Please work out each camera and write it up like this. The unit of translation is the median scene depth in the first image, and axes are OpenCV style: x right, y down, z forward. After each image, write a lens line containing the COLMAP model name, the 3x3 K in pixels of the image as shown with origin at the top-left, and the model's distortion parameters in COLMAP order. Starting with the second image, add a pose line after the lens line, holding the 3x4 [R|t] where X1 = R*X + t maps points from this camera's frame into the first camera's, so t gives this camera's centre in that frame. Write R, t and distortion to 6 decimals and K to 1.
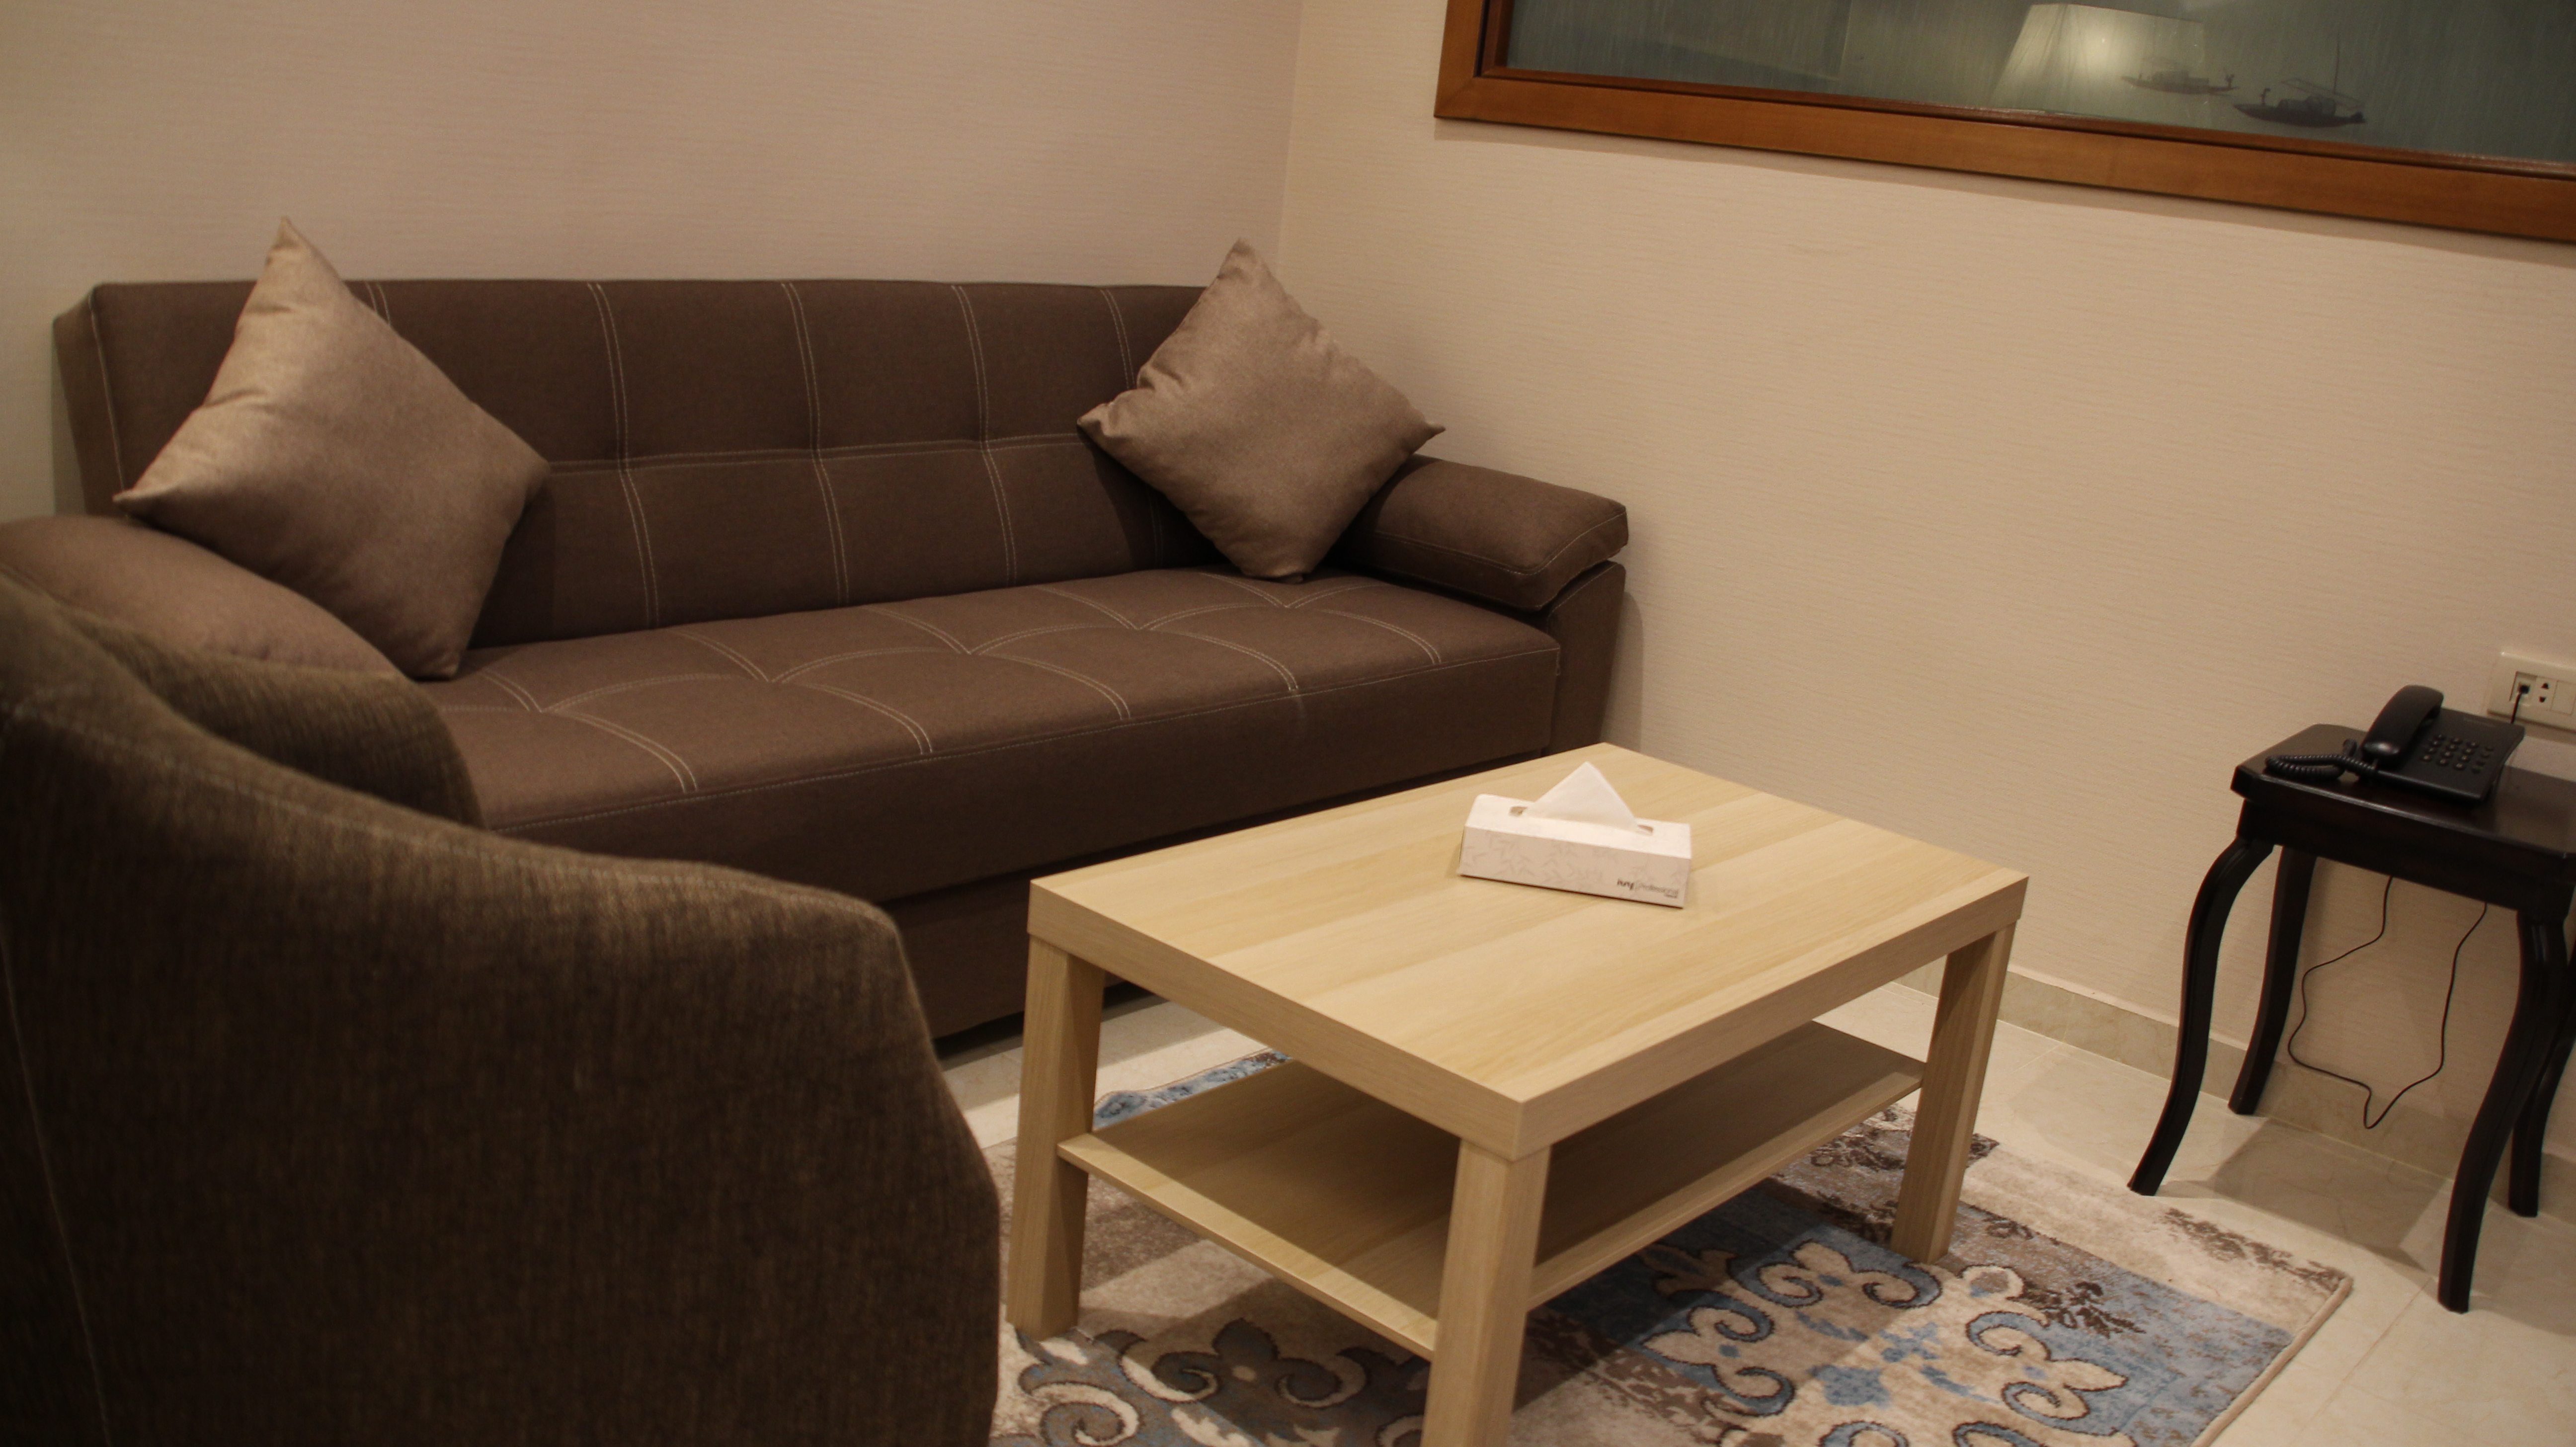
lens RADIAL K [[2197.8, 0, 1288.0], [0, 2197.8, 723.5], [0, 0, 1]] dist [-0.131527, 0.051867]
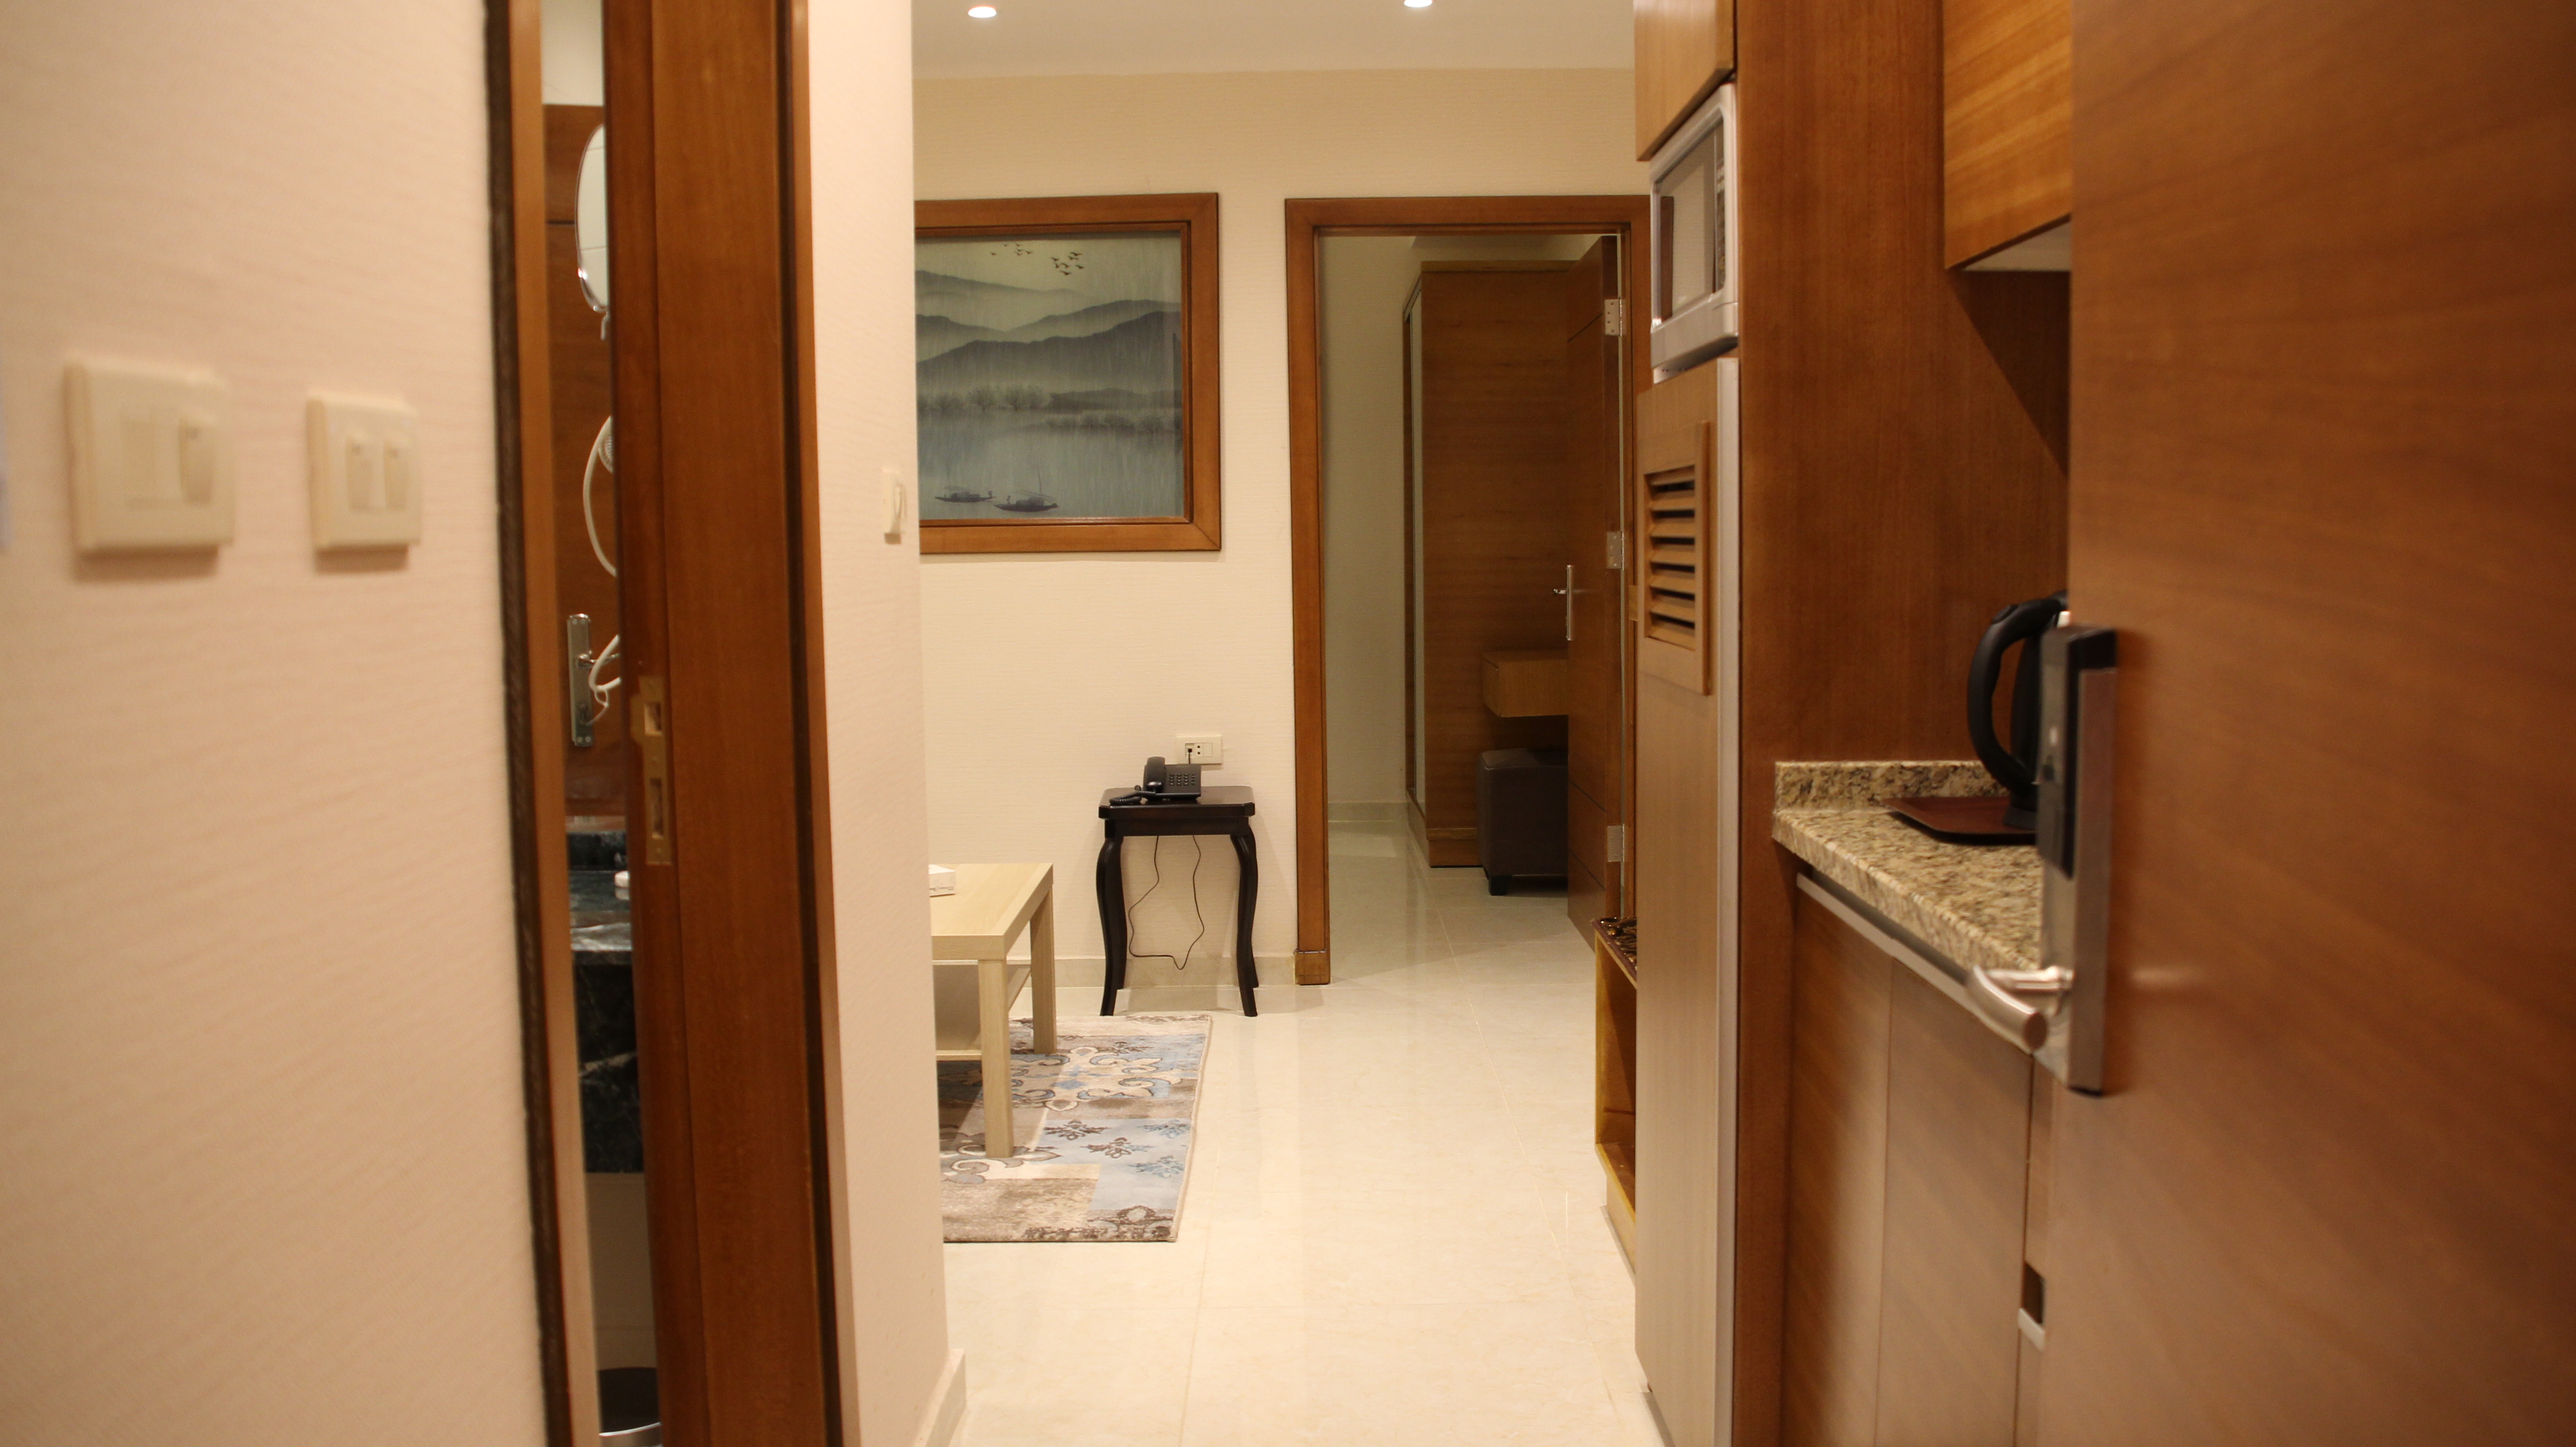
lens RADIAL K [[2197.8, 0, 1288.0], [0, 2197.8, 723.5], [0, 0, 1]] dist [-0.131527, 0.051867]
pose [[0.733425, -0.167854, 0.658721, -0.879886], [0.258517, 0.965097, -0.041911, 0.082568], [-0.628695, 0.201030, 0.751219, -0.818923]]
